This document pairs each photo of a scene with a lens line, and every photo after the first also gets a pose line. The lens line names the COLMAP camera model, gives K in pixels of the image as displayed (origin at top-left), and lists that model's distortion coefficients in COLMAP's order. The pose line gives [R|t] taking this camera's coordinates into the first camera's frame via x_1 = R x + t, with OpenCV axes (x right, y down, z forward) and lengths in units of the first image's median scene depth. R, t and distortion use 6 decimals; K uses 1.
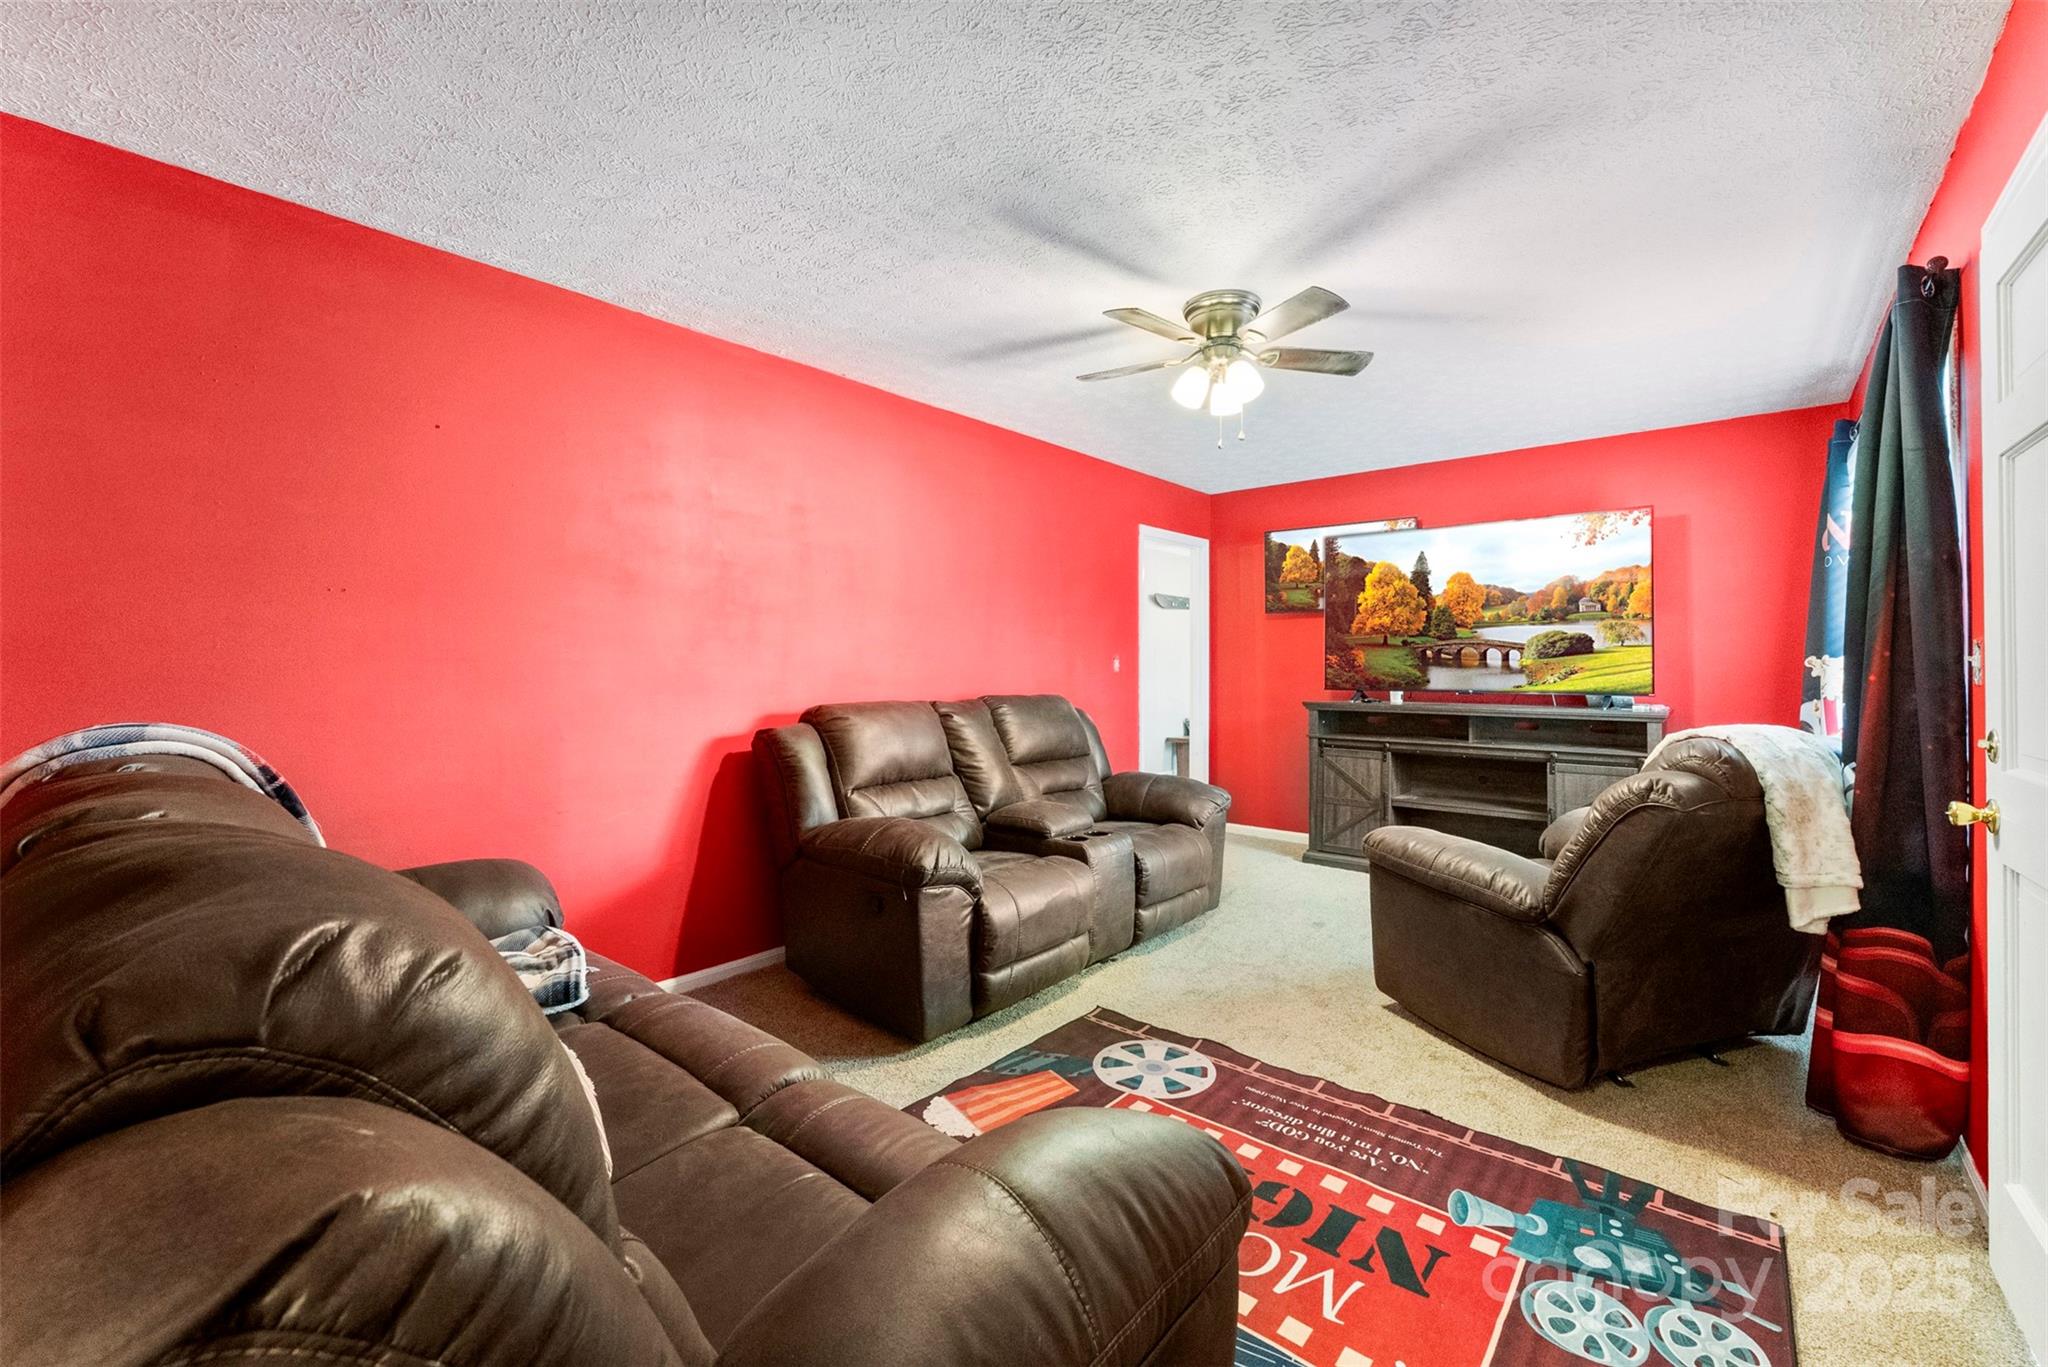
lens RADIAL K [[834.5, 0, 1017.8], [0, 834.5, 664.0], [0, 0, 1]] dist [-0.002317, 0.000169]
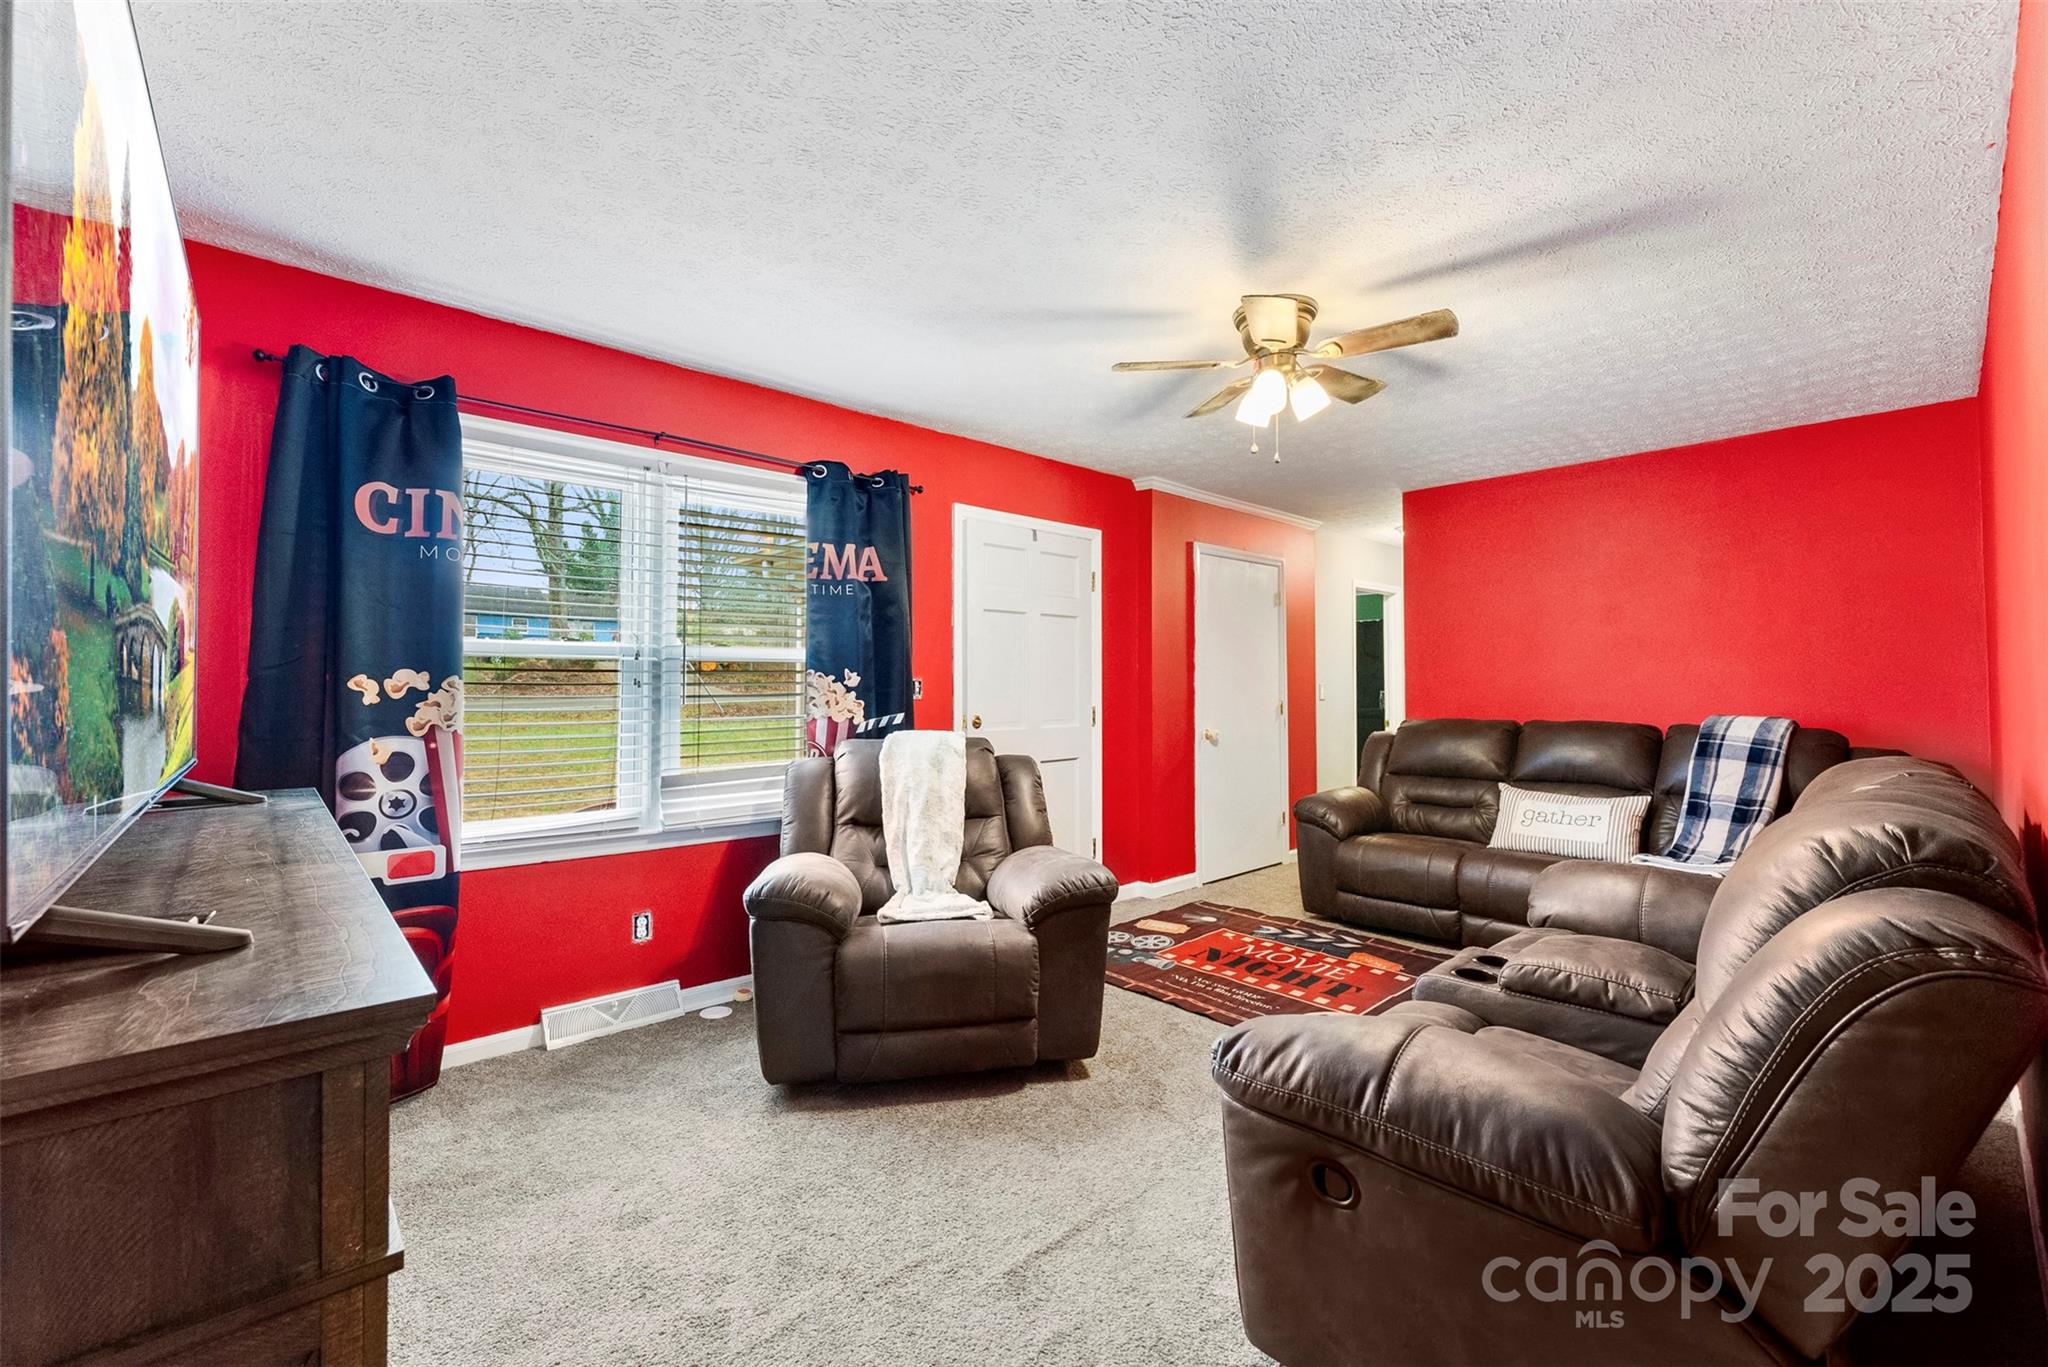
lens RADIAL K [[834.5, 0, 1017.8], [0, 834.5, 664.0], [0, 0, 1]] dist [-0.002317, 0.000169]
pose [[-0.992762, 0.001161, 0.120093, 0.601478], [-0.003046, 0.999388, -0.034838, 0.007315], [-0.120060, -0.034951, -0.992151, 2.819543]]
